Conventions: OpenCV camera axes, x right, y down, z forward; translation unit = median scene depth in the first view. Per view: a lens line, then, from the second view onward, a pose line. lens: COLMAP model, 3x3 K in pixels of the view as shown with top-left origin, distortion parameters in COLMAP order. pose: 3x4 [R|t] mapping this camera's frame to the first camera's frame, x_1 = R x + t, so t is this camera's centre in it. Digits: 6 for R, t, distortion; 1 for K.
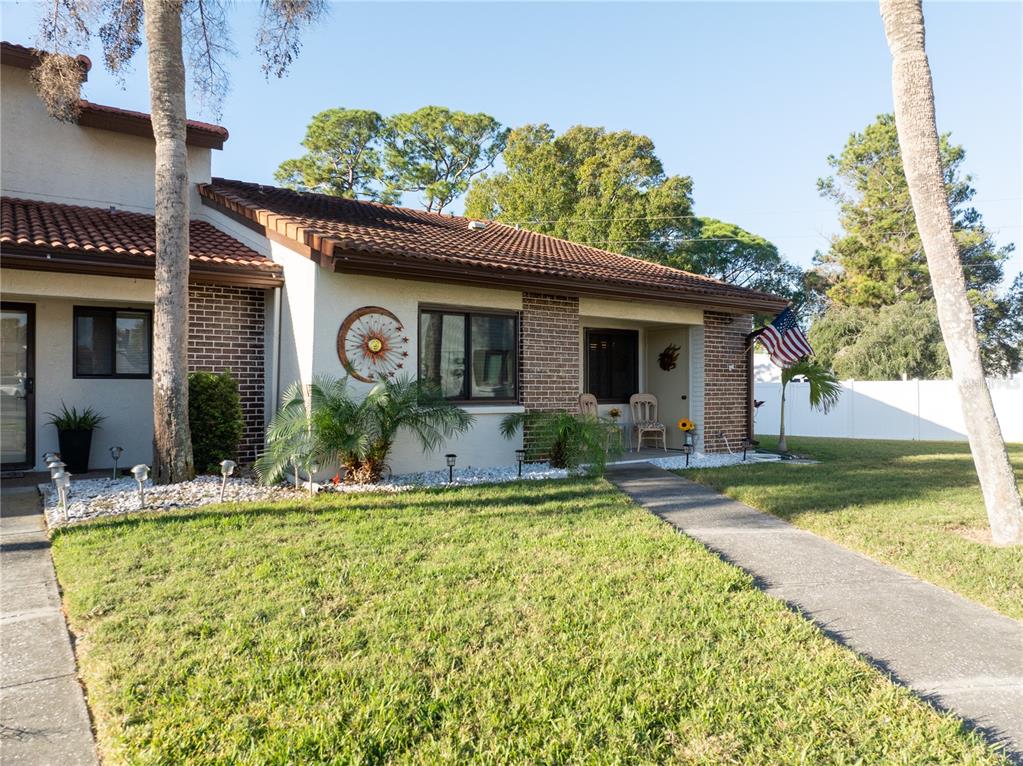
lens RADIAL K [[707.2, 0, 515.1], [0, 707.2, 351.0], [0, 0, 1]] dist [-0.052466, 0.023580]
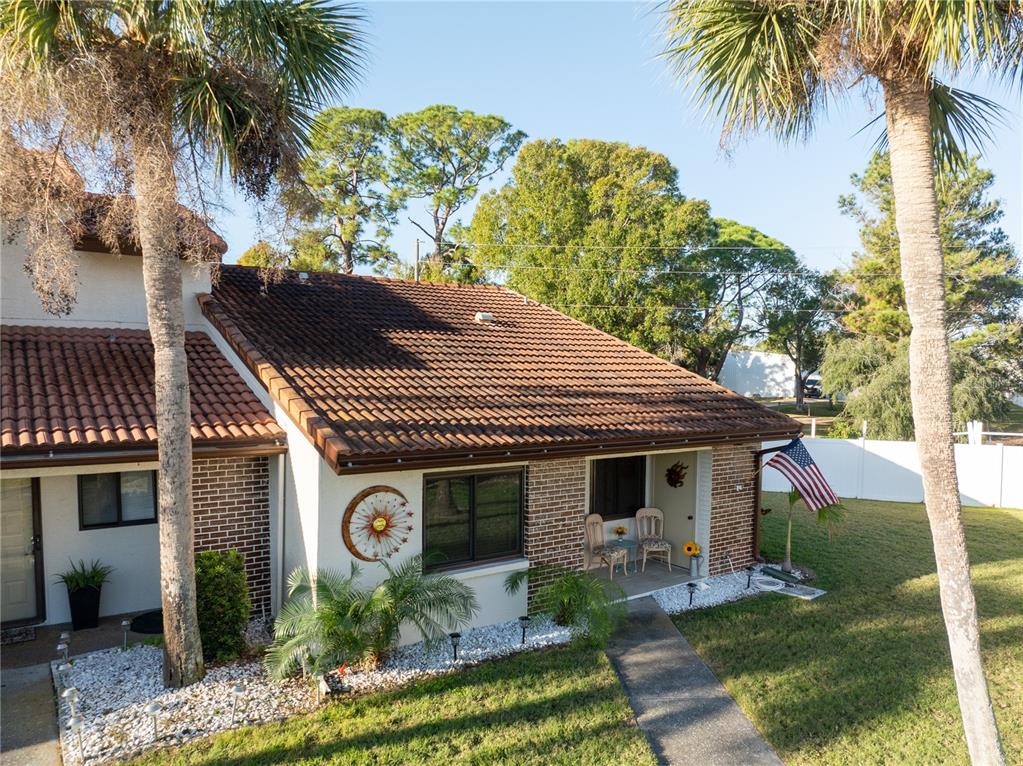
lens RADIAL K [[721.5, 0, 518.2], [0, 721.5, 387.5], [0, 0, 1]] dist [-0.061801, 0.036138]
pose [[0.999918, 0.010715, -0.007036, 0.001774], [-0.010150, 0.997060, 0.075951, -0.188398], [0.007829, -0.075873, 0.997087, 0.001138]]
